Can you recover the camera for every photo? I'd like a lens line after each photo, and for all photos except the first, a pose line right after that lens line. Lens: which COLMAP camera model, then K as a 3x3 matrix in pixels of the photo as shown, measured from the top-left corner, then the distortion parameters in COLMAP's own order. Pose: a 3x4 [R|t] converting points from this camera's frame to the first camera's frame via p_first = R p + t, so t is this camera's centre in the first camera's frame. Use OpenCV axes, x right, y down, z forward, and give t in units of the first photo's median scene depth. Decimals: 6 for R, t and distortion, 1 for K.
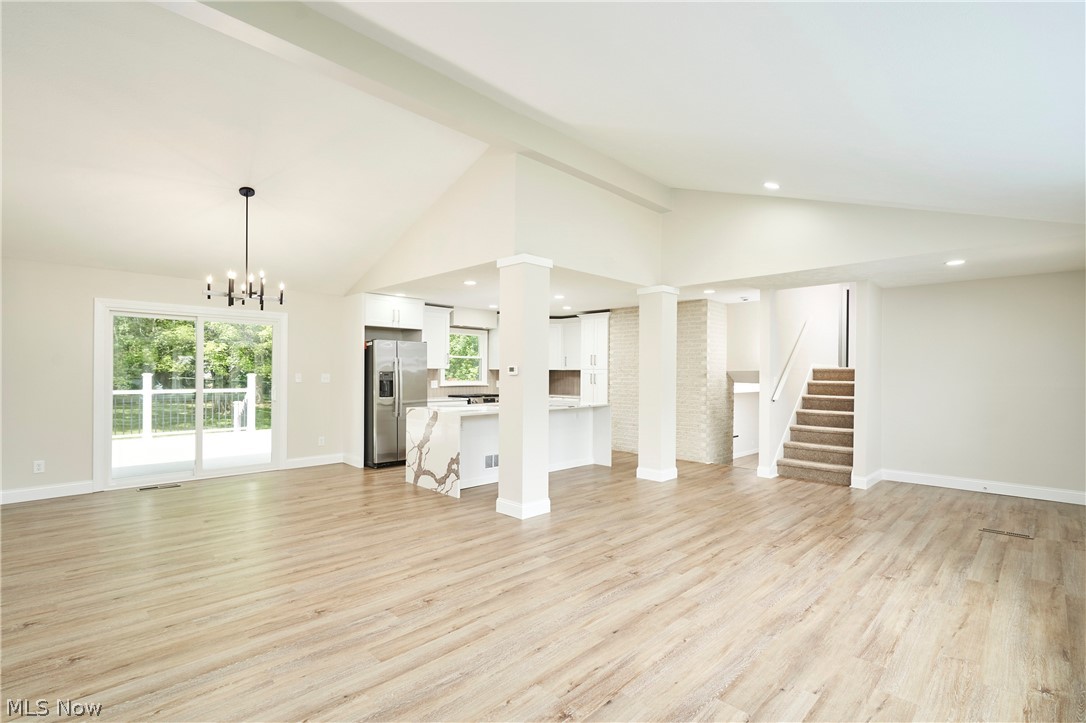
lens RADIAL K [[505.6, 0, 542.7], [0, 505.6, 370.1], [0, 0, 1]] dist [0.000729, 0.000321]
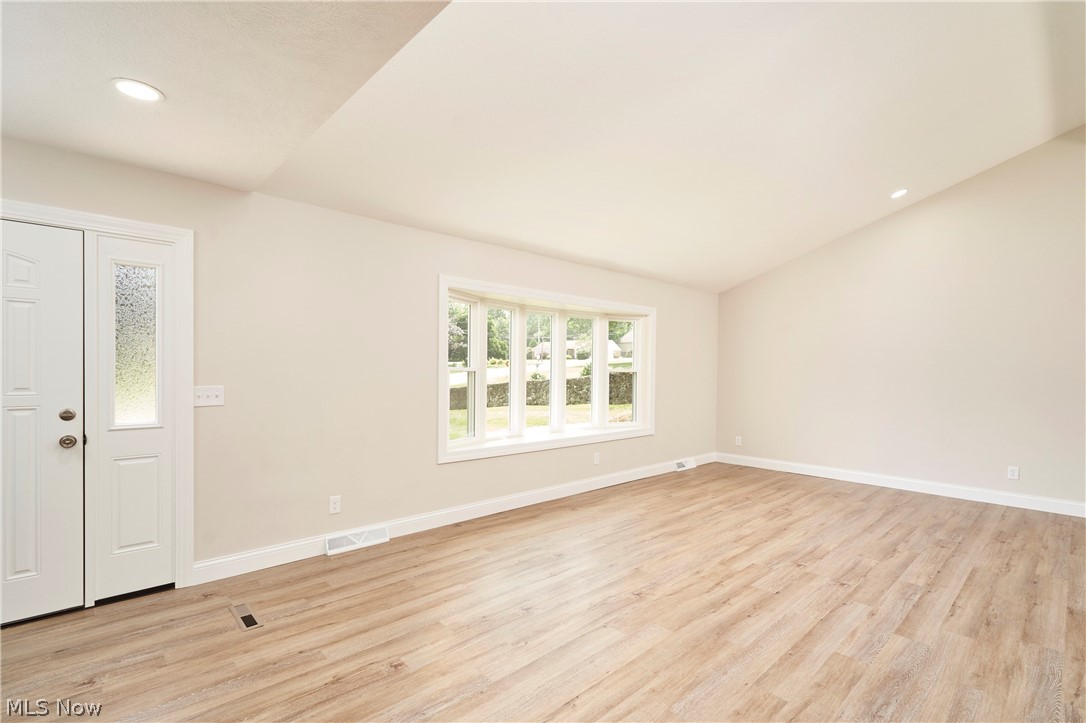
lens RADIAL K [[505.6, 0, 542.5], [0, 505.6, 369.1], [0, 0, 1]] dist [0.000729, 0.000321]
pose [[-0.999204, -0.017744, 0.035738, 0.631591], [-0.017924, 0.999828, -0.004711, 0.016265], [-0.035648, -0.005348, -0.999350, 1.918195]]
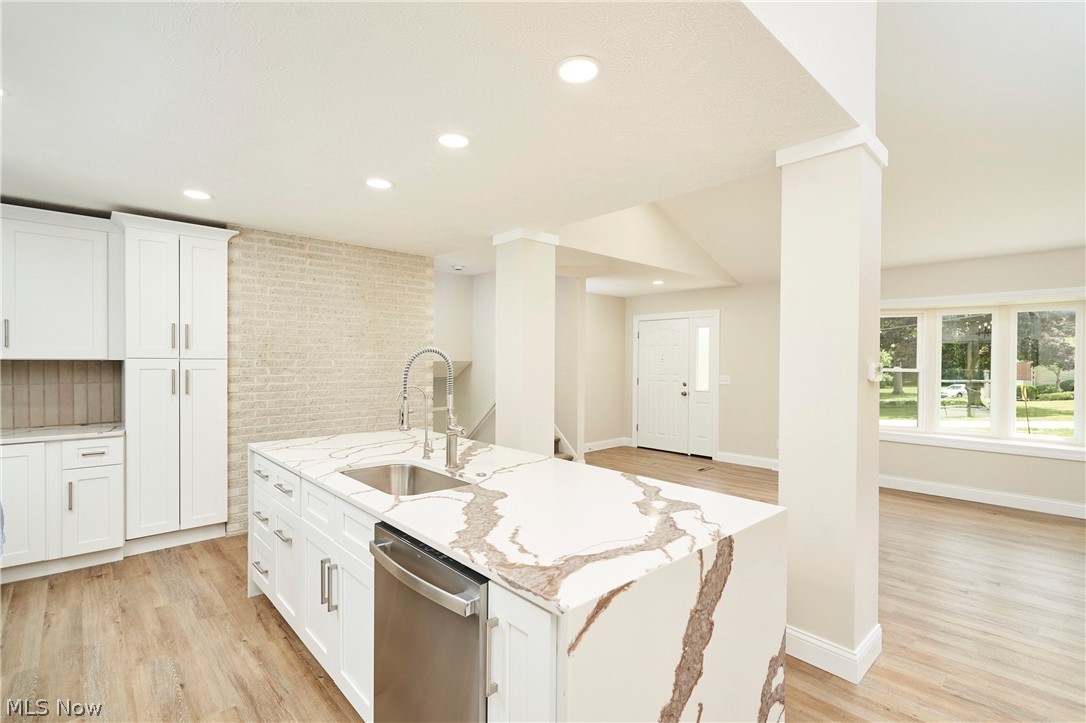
lens RADIAL K [[505.6, 0, 540.4], [0, 505.6, 362.8], [0, 0, 1]] dist [0.000729, 0.000321]
pose [[0.038928, -0.013307, 0.999153, -0.751344], [-0.011861, 0.999835, 0.013778, -0.018237], [-0.999172, -0.012387, 0.038764, 1.717789]]
